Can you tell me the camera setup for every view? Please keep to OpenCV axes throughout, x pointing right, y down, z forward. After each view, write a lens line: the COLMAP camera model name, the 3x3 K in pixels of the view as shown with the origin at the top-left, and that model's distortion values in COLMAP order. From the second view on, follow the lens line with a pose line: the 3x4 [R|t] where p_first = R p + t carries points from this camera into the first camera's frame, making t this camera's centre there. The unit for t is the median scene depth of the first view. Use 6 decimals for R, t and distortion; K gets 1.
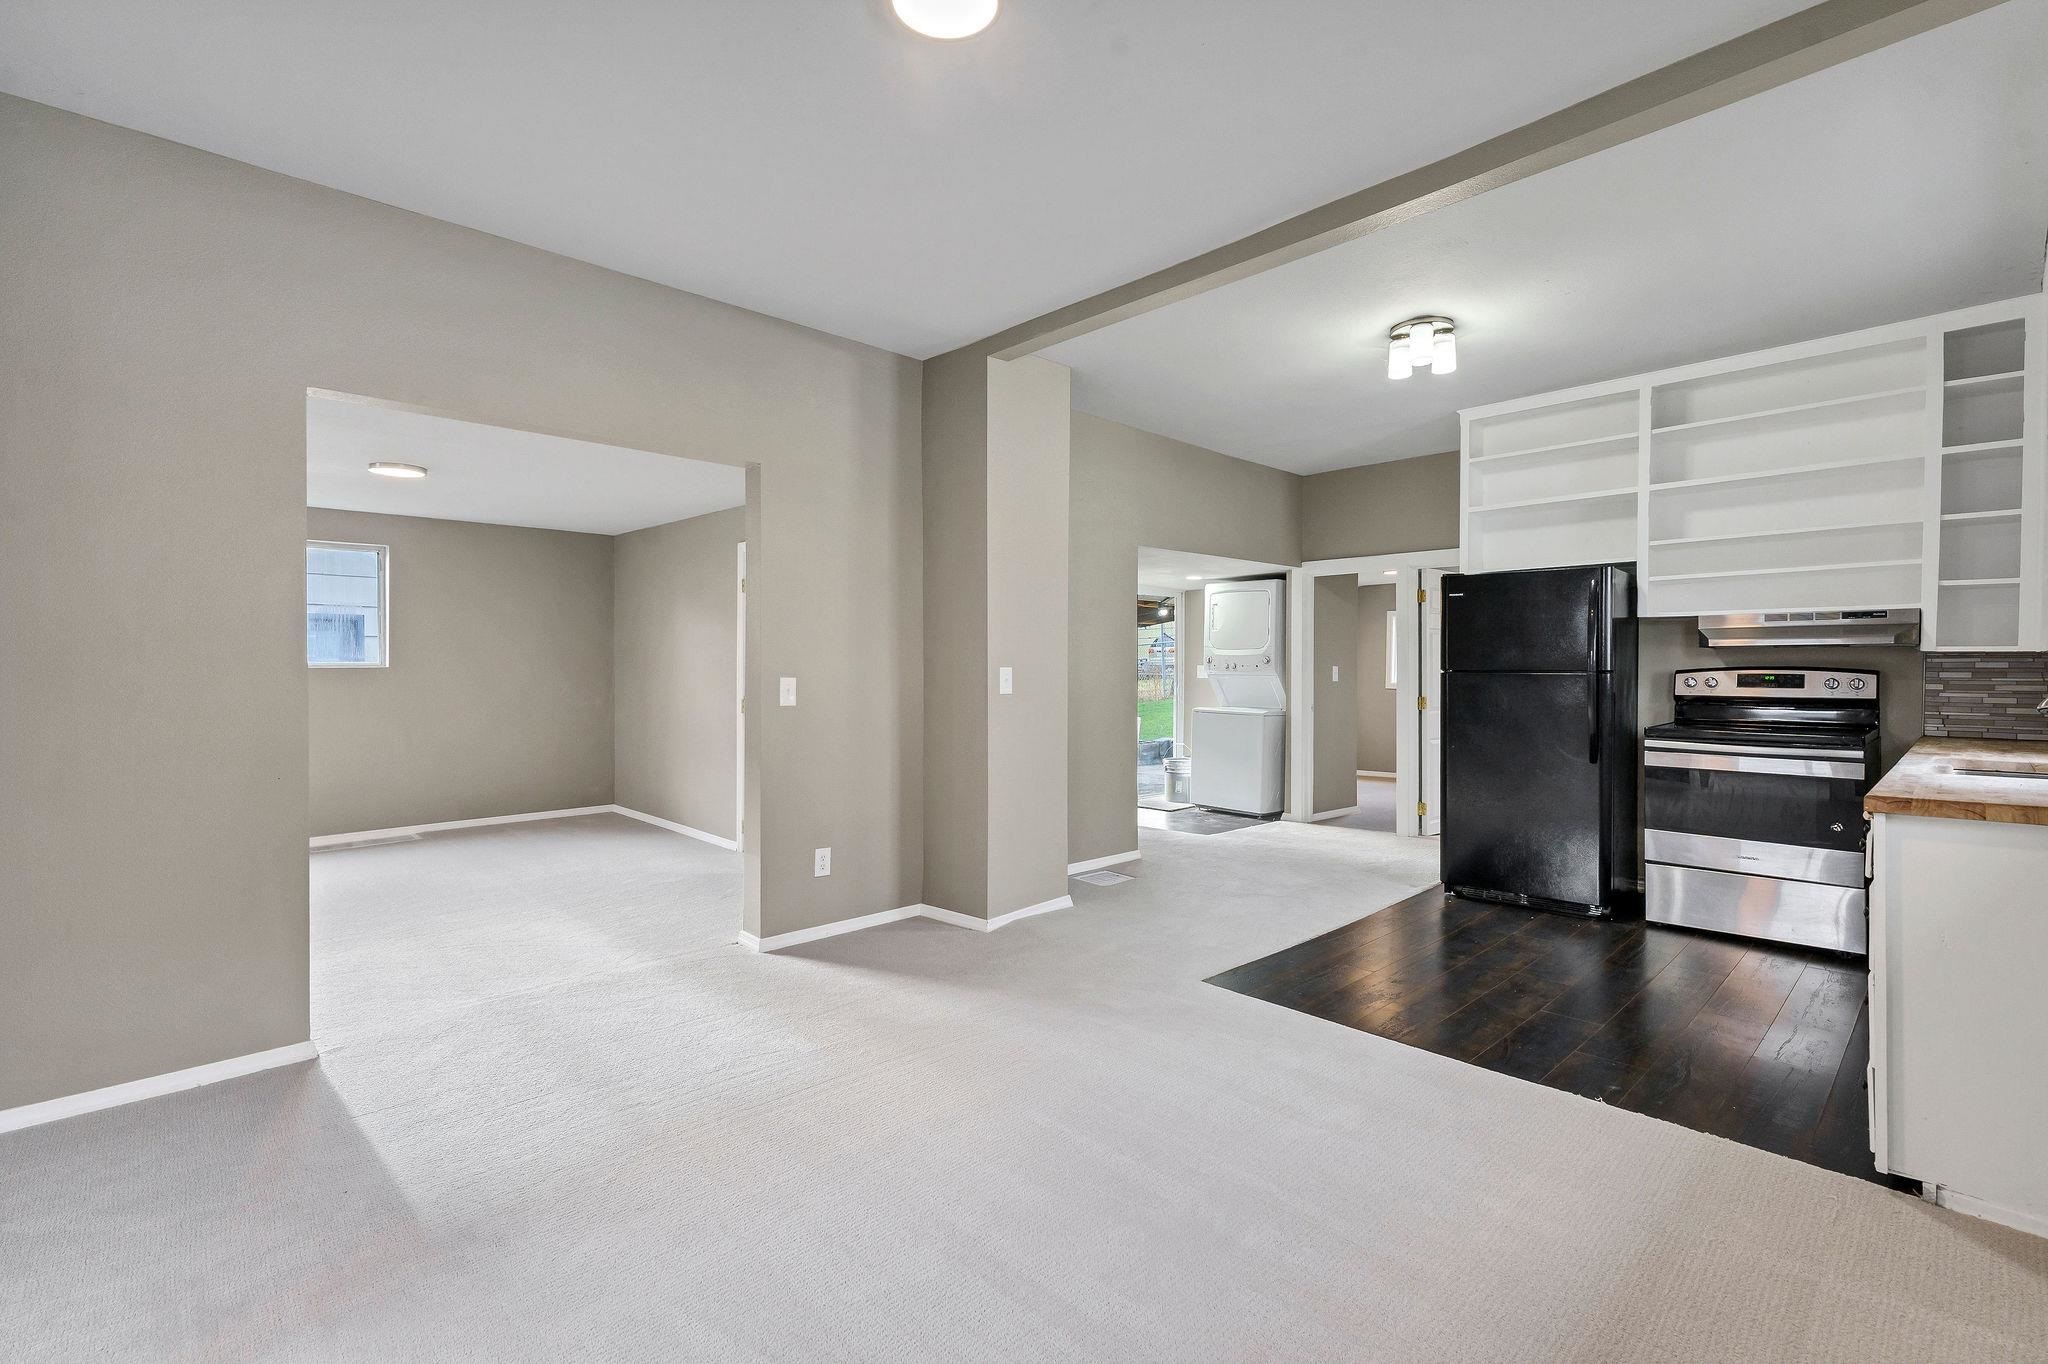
lens RADIAL K [[919.2, 0, 1024.0], [0, 919.2, 682.0], [0, 0, 1]] dist [0.002112, 0.000296]
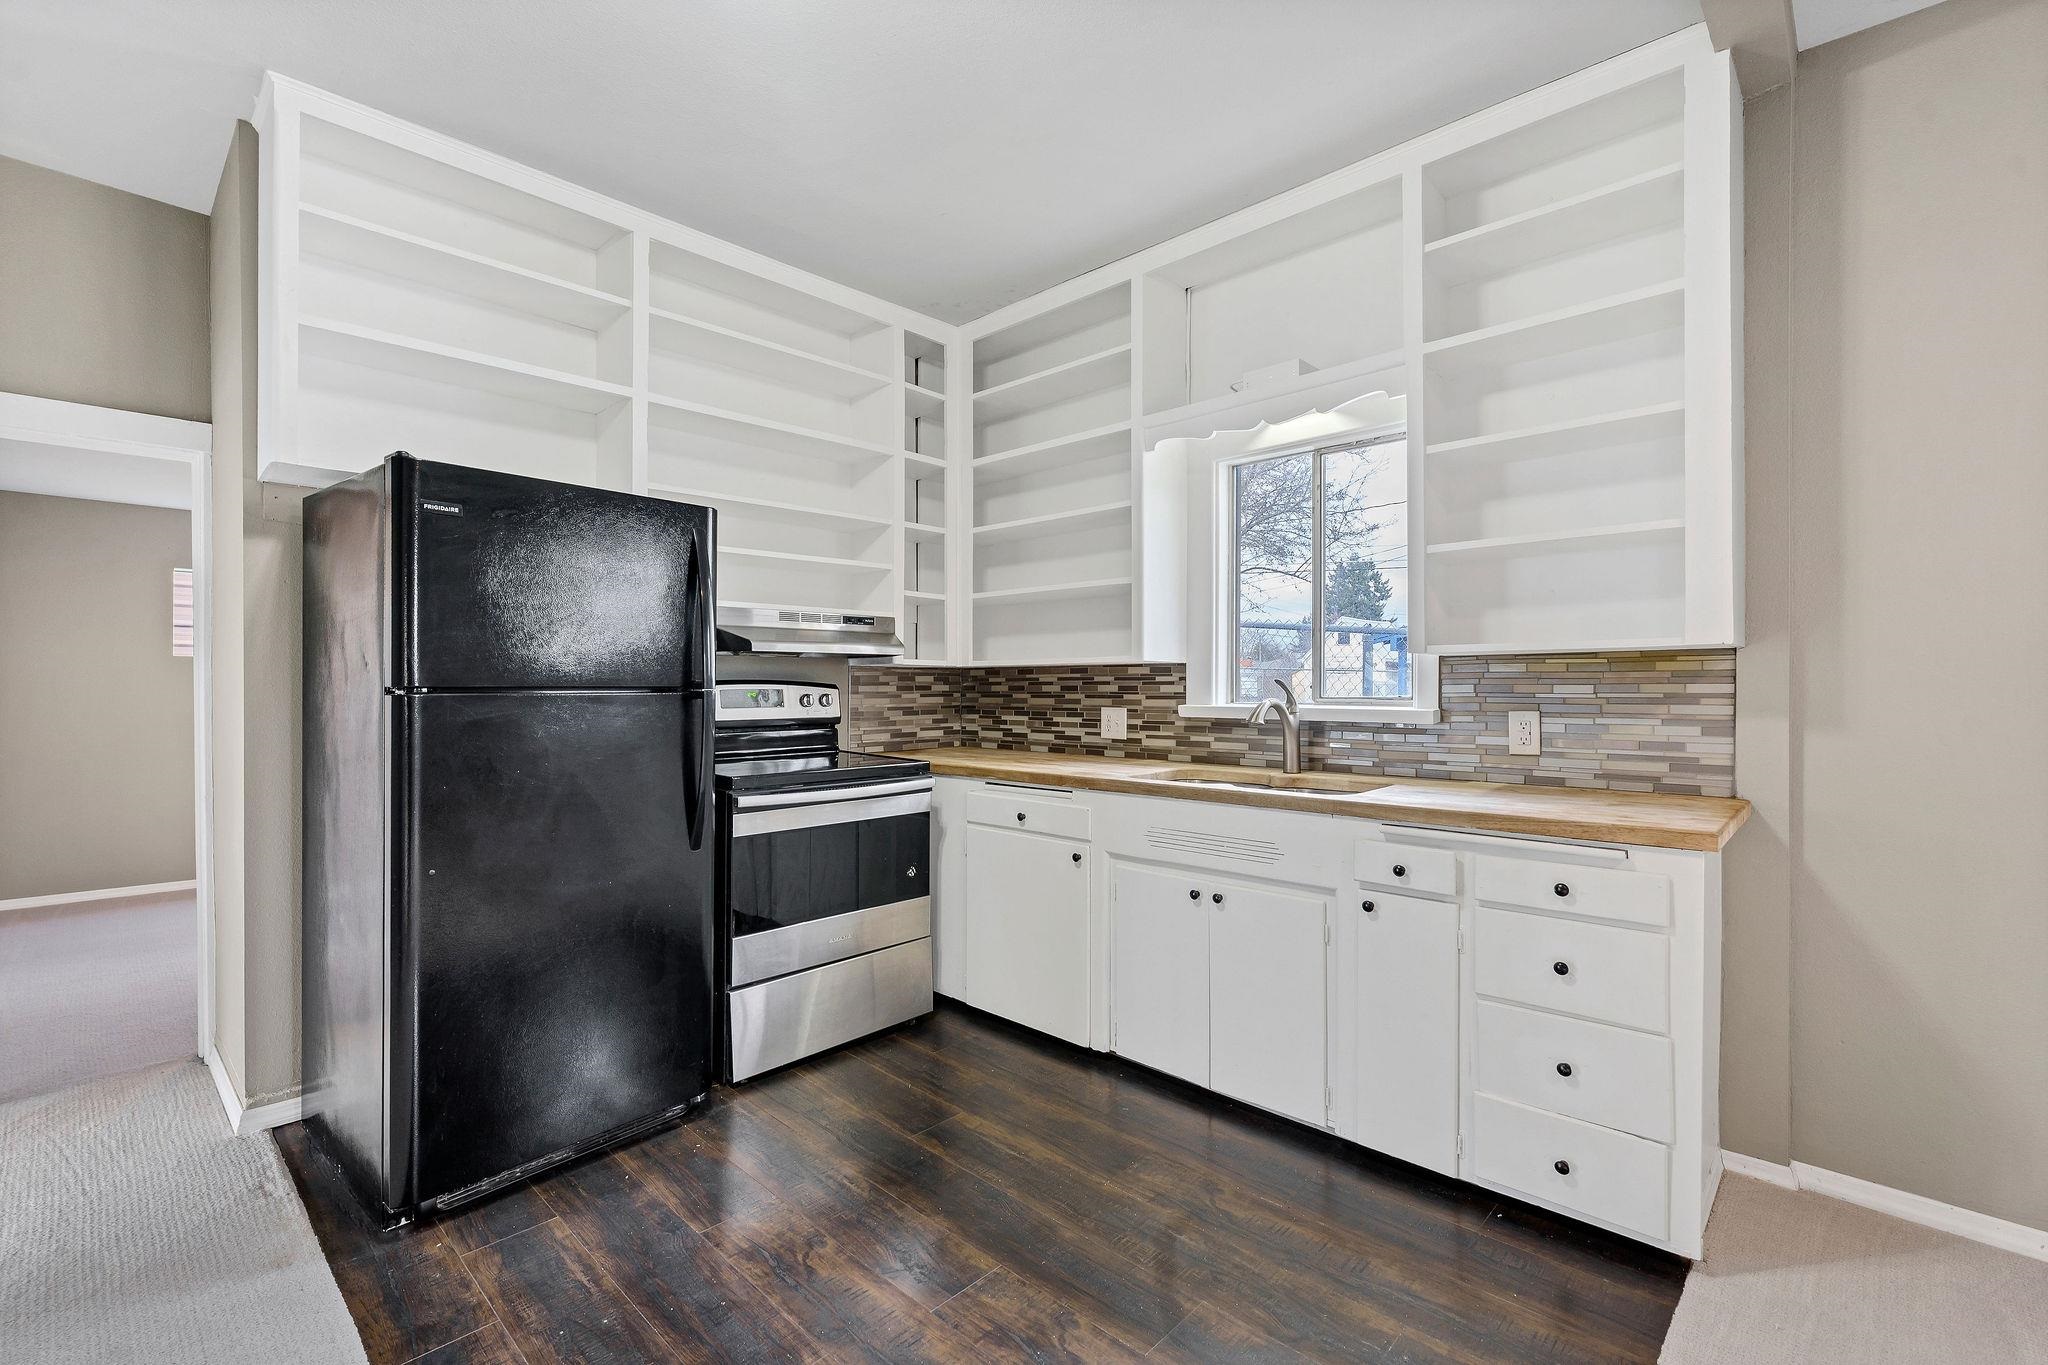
lens RADIAL K [[919.2, 0, 1024.0], [0, 919.2, 682.5], [0, 0, 1]] dist [0.002112, 0.000296]
pose [[-0.036432, -0.002037, 0.999334, 0.040329], [0.013739, 0.999902, 0.002539, -0.013855], [-0.999242, 0.013822, -0.036401, 0.838780]]
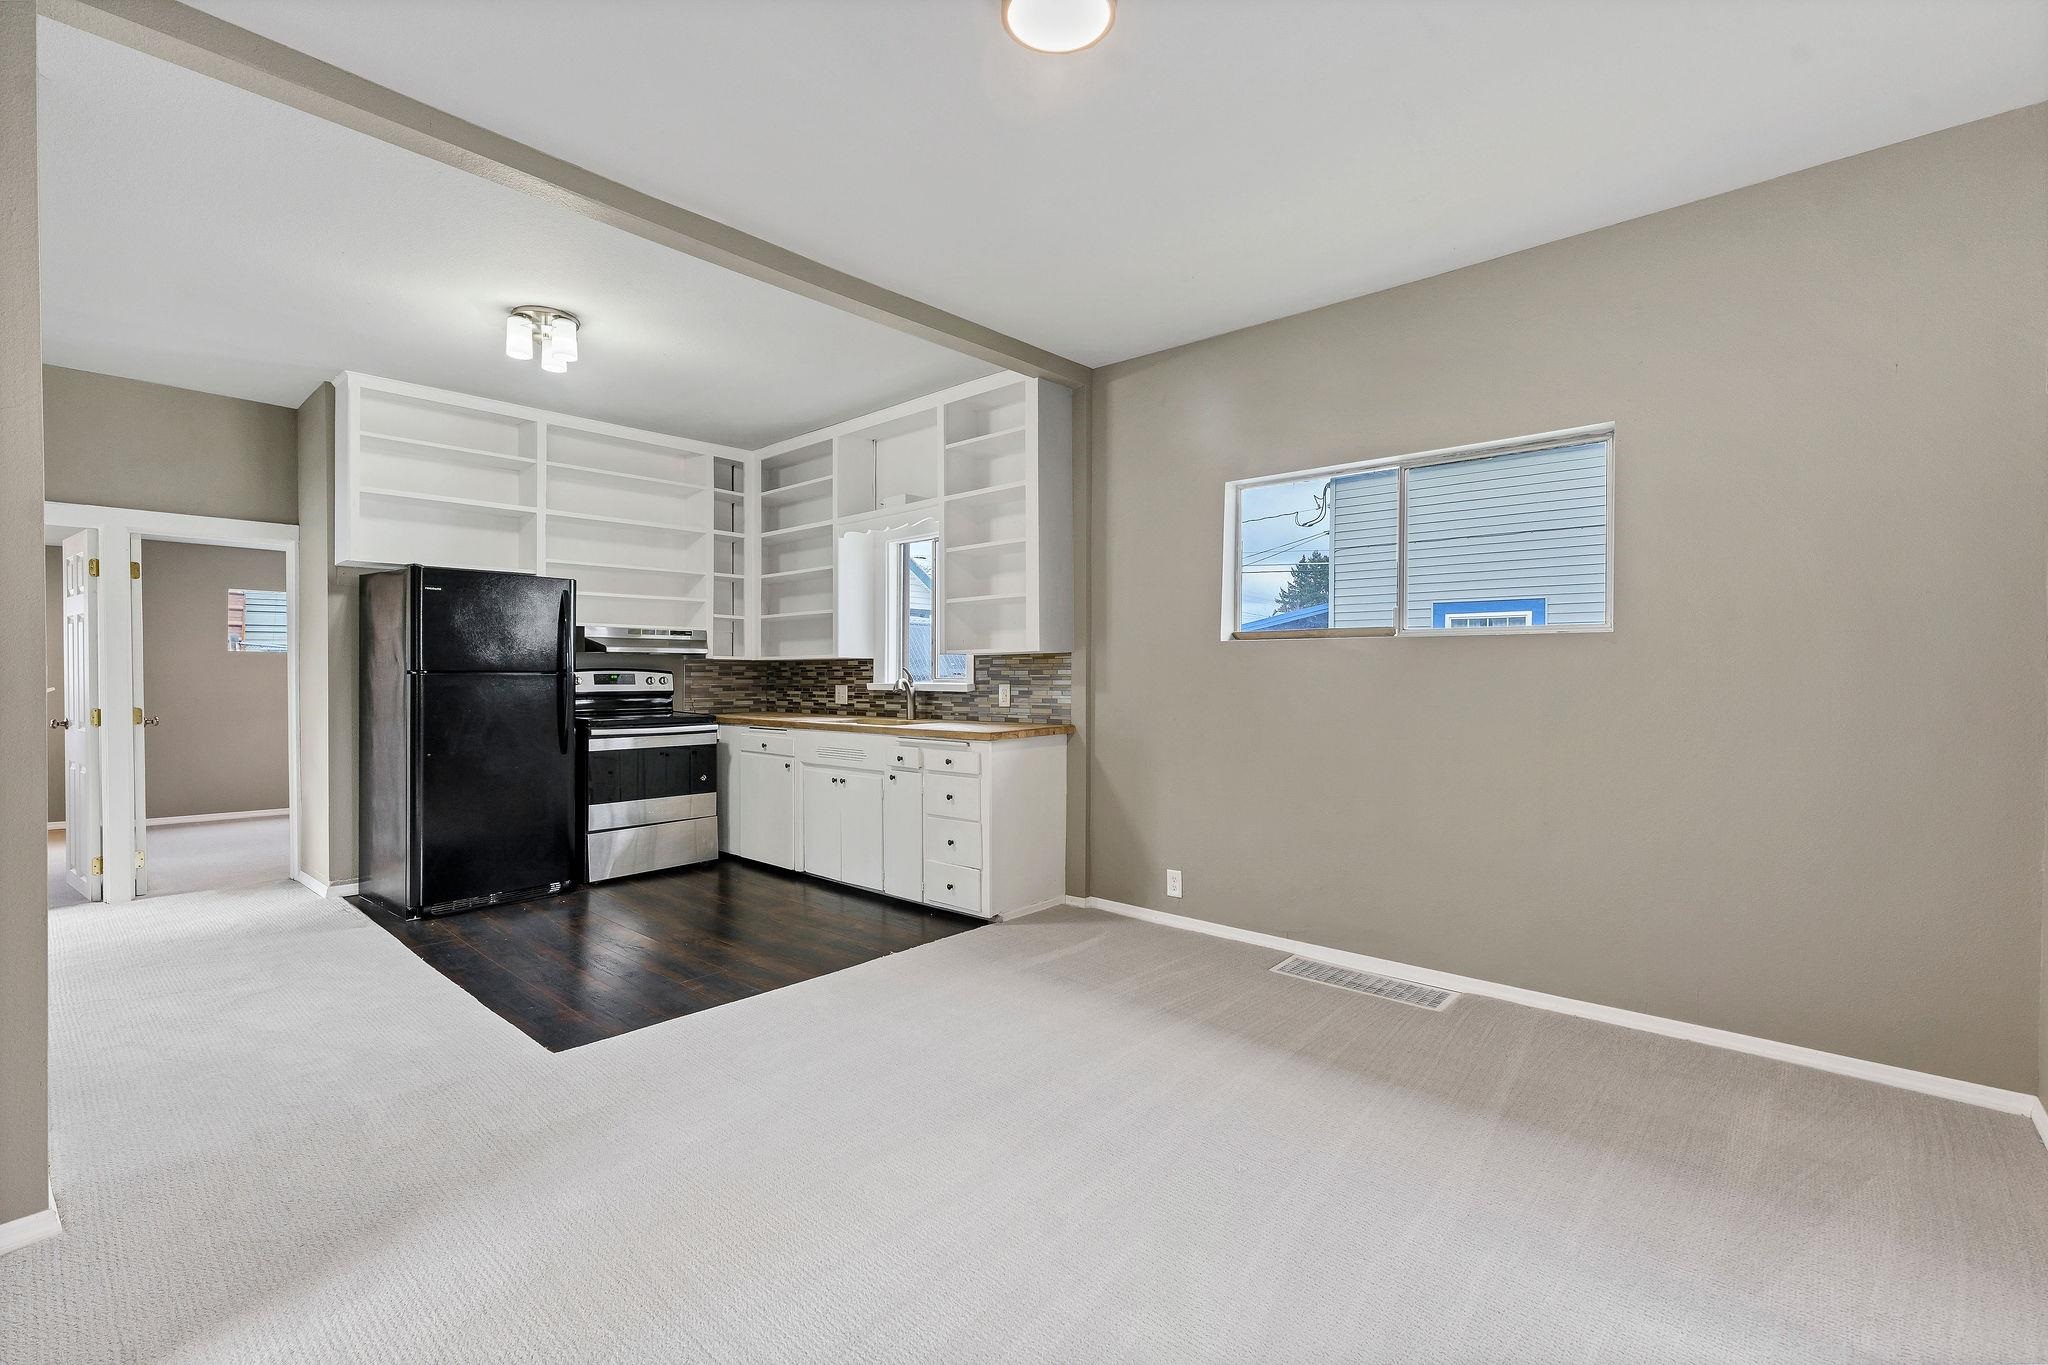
lens RADIAL K [[888.6, 0, 1024.7], [0, 888.6, 677.5], [0, 0, 1]] dist [-0.000569, -0.000143]
pose [[-0.074583, -0.006043, 0.997197, -0.511755], [0.013229, 0.999888, 0.007049, -0.004774], [-0.997127, 0.013718, -0.074494, 0.537608]]
